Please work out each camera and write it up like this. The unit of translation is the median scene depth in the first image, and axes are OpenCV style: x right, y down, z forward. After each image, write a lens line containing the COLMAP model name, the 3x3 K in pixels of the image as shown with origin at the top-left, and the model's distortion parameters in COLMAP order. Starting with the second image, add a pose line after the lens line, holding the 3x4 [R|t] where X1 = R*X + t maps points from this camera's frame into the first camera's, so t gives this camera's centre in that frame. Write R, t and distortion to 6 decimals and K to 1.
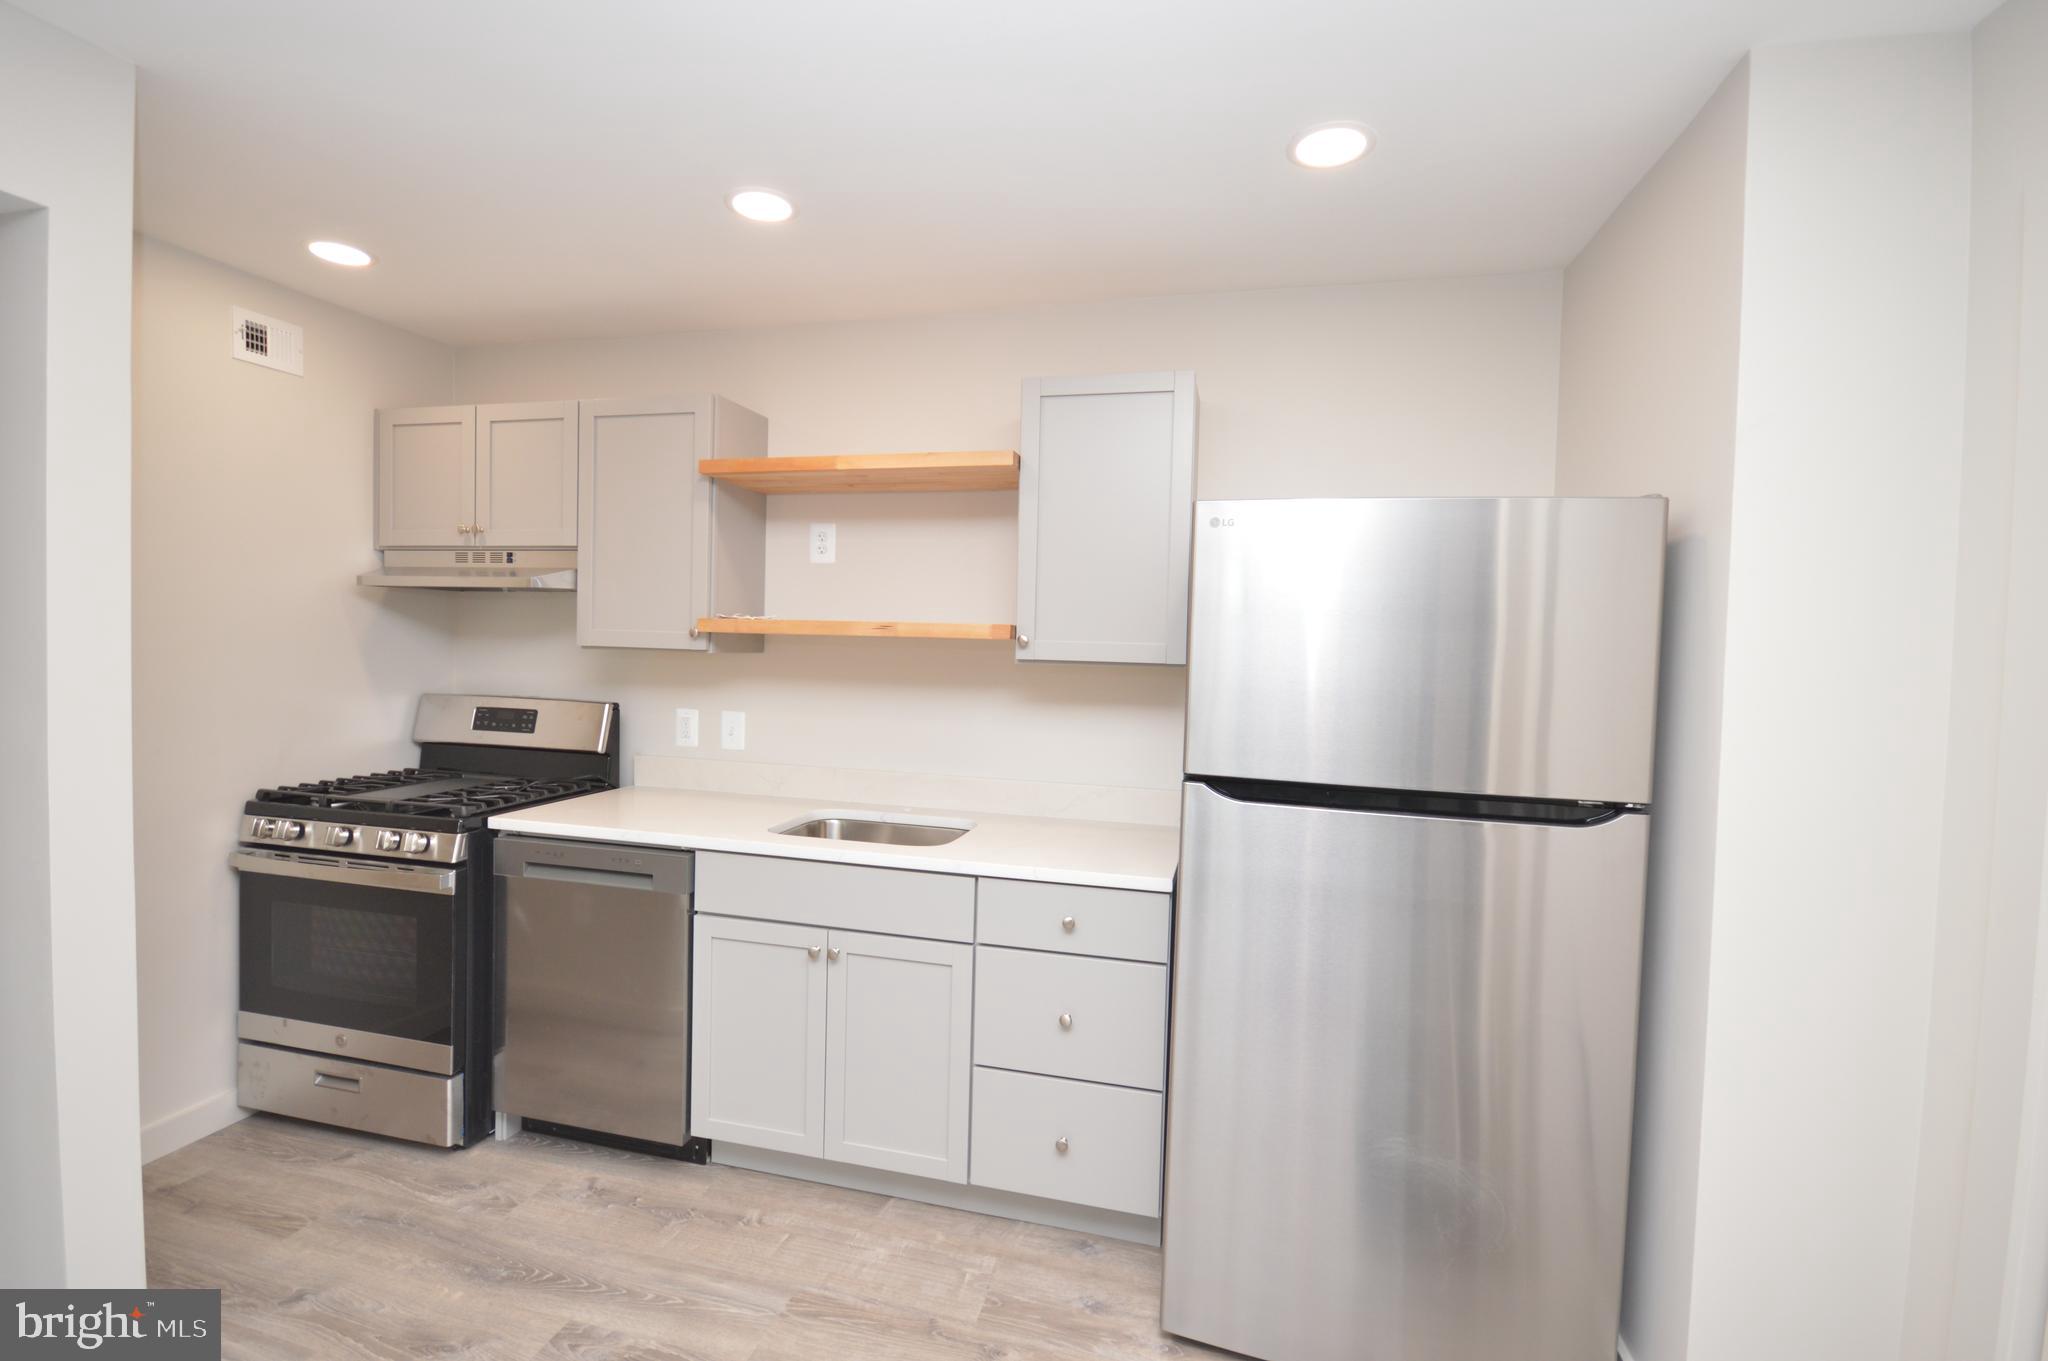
lens RADIAL K [[900.5, 0, 1016.0], [0, 900.5, 682.6], [0, 0, 1]] dist [-0.004414, -0.007266]
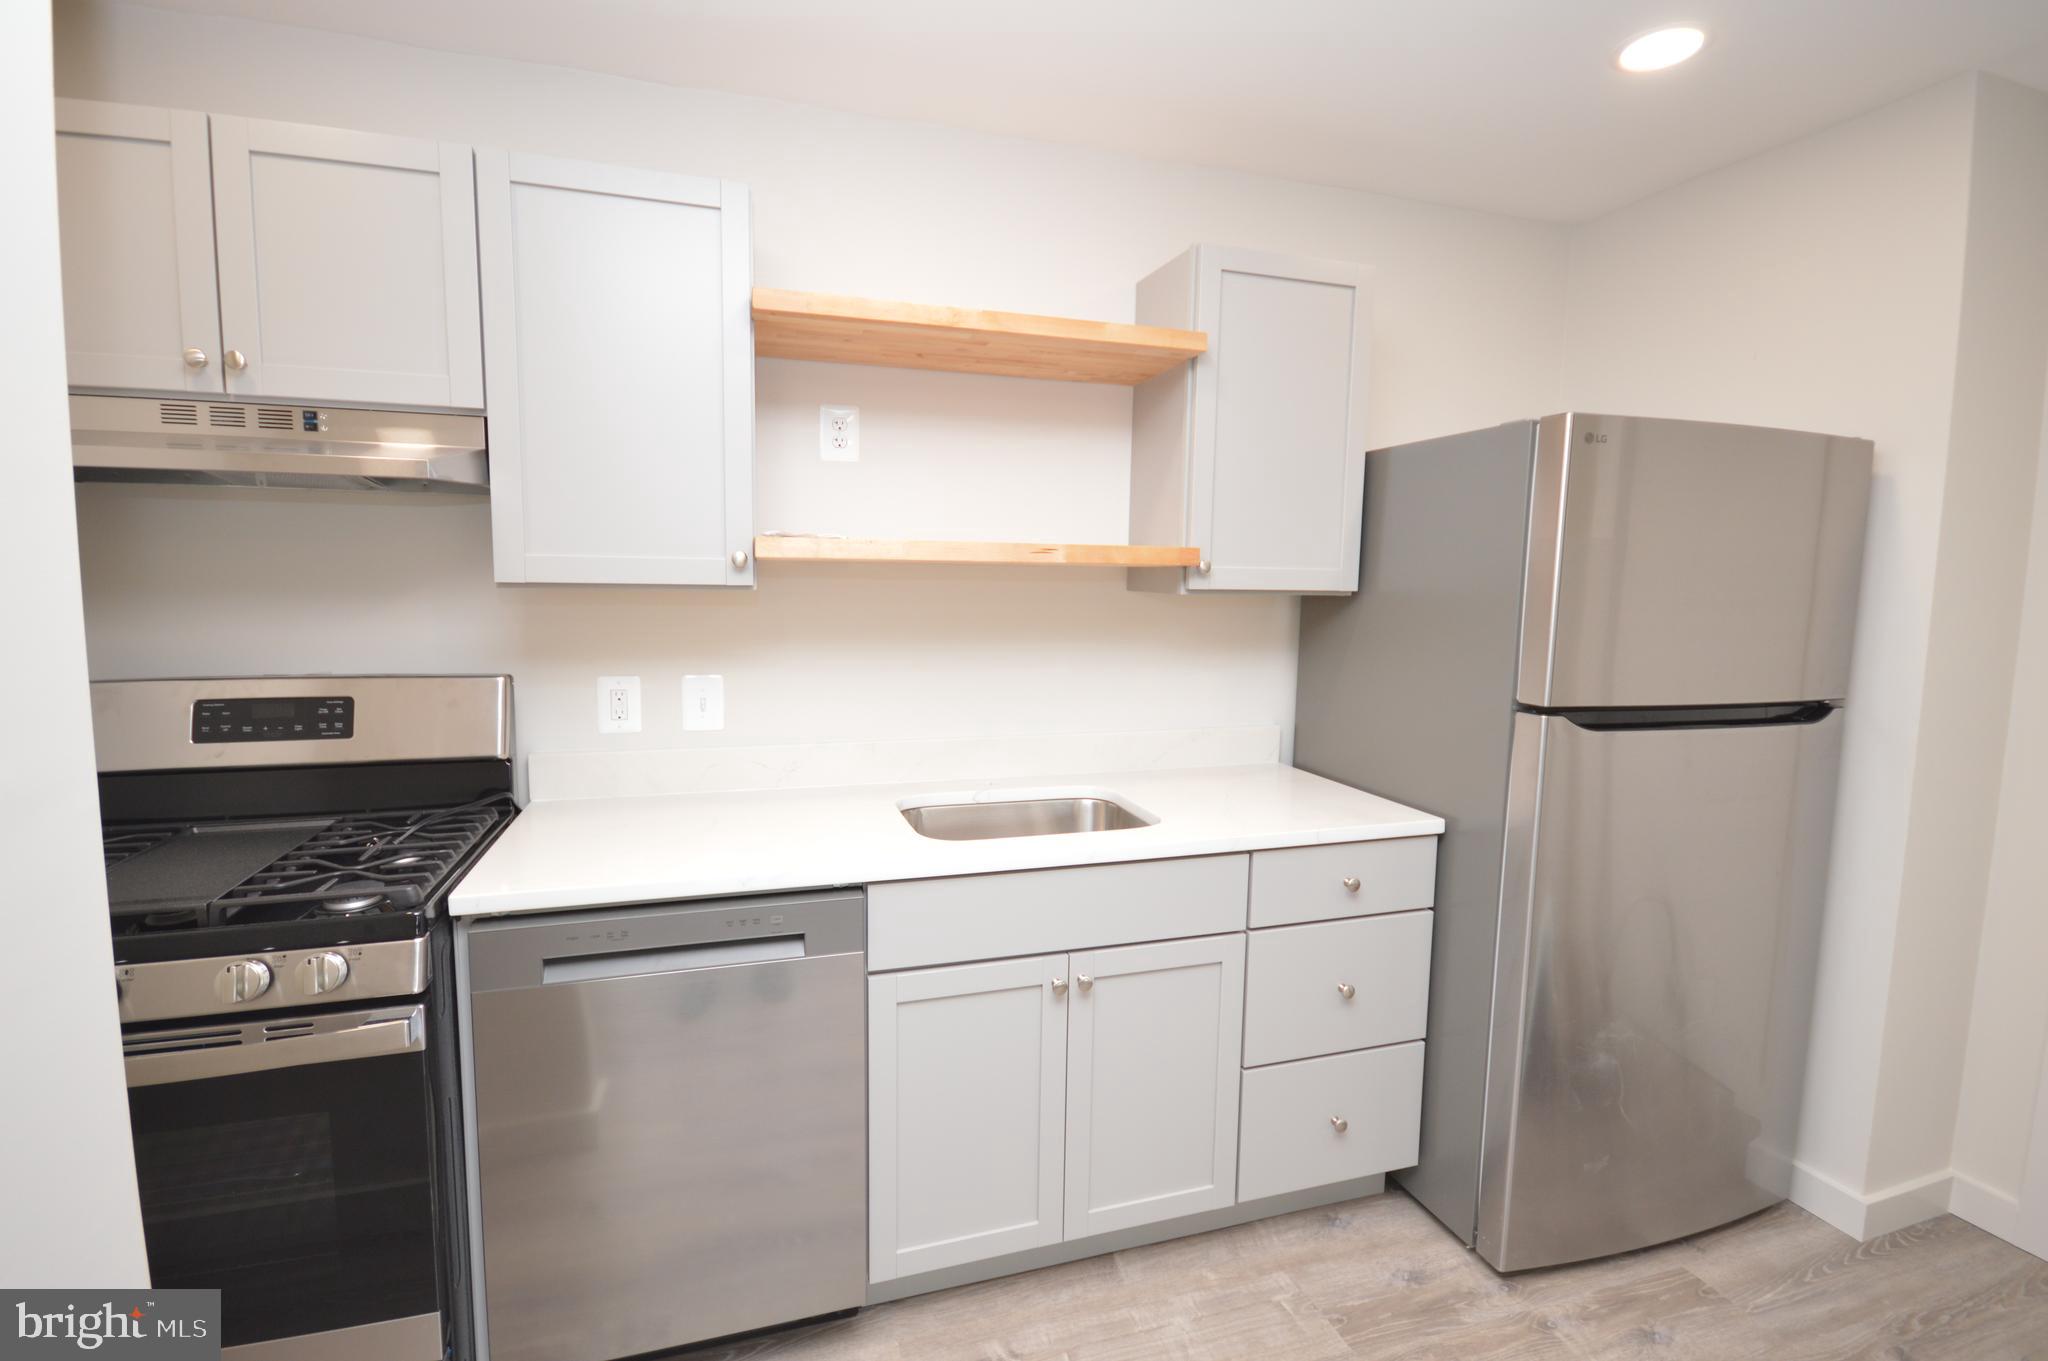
lens RADIAL K [[900.5, 0, 1017.8], [0, 900.5, 679.8], [0, 0, 1]] dist [-0.004414, -0.007266]
pose [[0.854307, -0.070948, 0.514904, -0.535292], [0.032910, 0.996036, 0.082641, -0.015763], [-0.518726, -0.053655, 0.853255, 0.338292]]
